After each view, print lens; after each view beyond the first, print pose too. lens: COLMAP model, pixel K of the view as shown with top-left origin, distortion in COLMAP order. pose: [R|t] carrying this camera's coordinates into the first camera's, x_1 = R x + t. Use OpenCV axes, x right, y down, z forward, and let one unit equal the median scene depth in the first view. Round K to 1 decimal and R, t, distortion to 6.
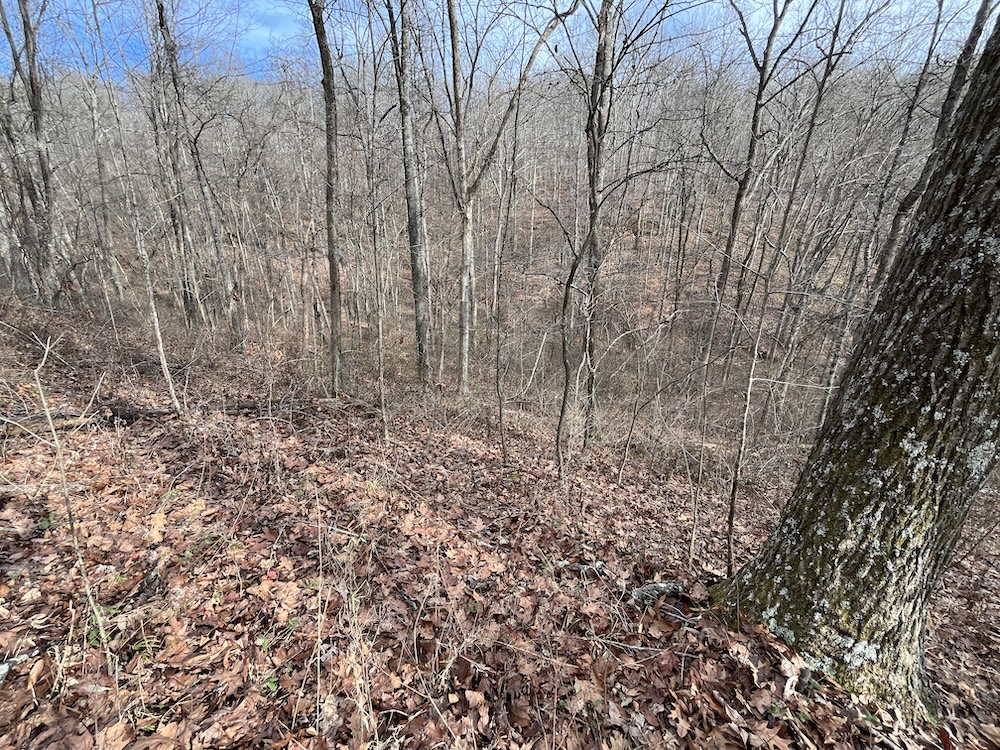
lens RADIAL K [[407.5, 0, 498.5], [0, 407.5, 374.3], [0, 0, 1]] dist [-0.002708, 0.000198]
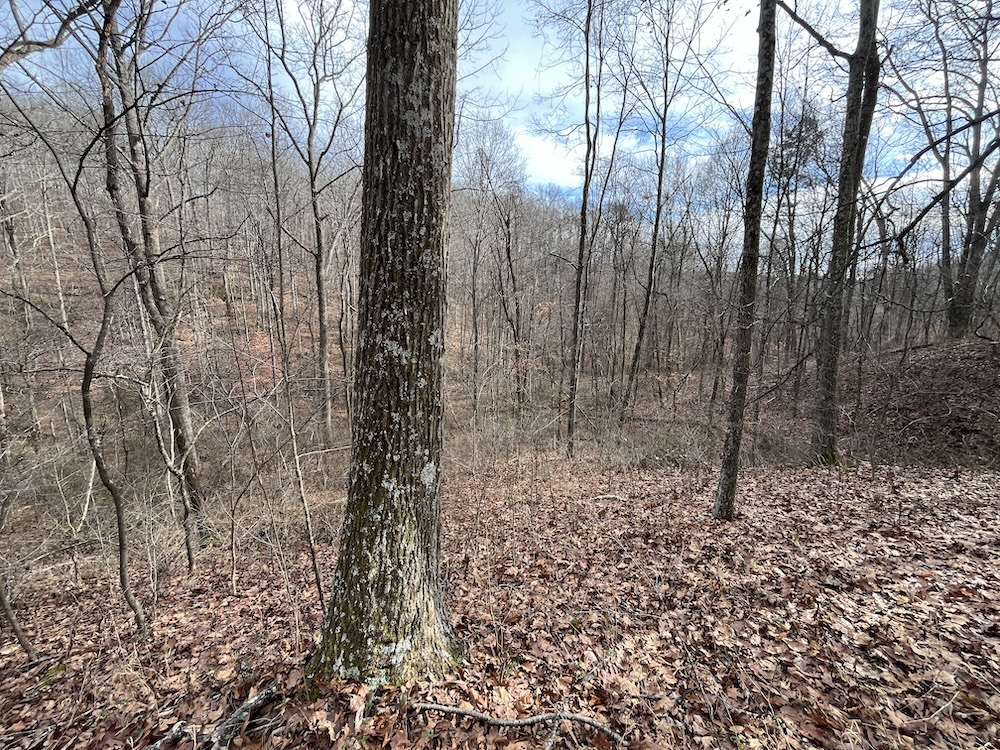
lens RADIAL K [[407.5, 0, 498.5], [0, 407.5, 374.3], [0, 0, 1]] dist [-0.002708, 0.000198]
pose [[0.633197, -0.155549, 0.758199, 0.113889], [0.262891, 0.964582, -0.021659, -0.026500], [-0.727976, 0.213038, 0.651663, -0.127017]]
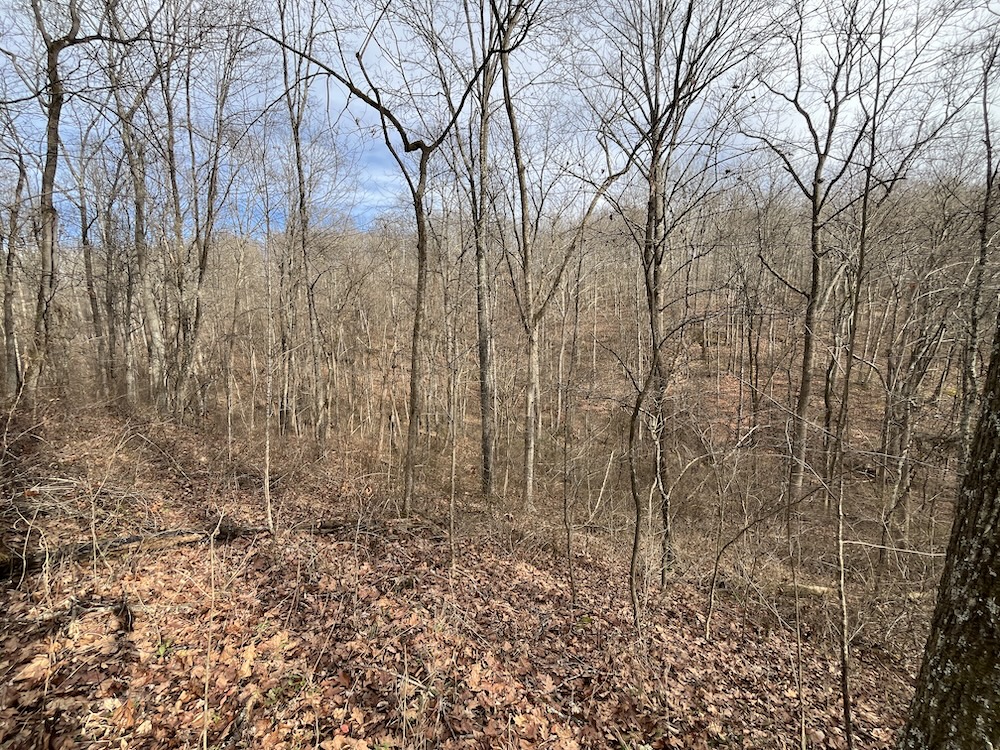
lens RADIAL K [[407.5, 0, 498.5], [0, 407.5, 374.3], [0, 0, 1]] dist [-0.002708, 0.000198]
pose [[0.987923, -0.011263, -0.154537, -0.008696], [-0.029250, 0.965866, -0.257384, -0.069128], [0.152161, 0.258796, 0.953872, -0.084198]]
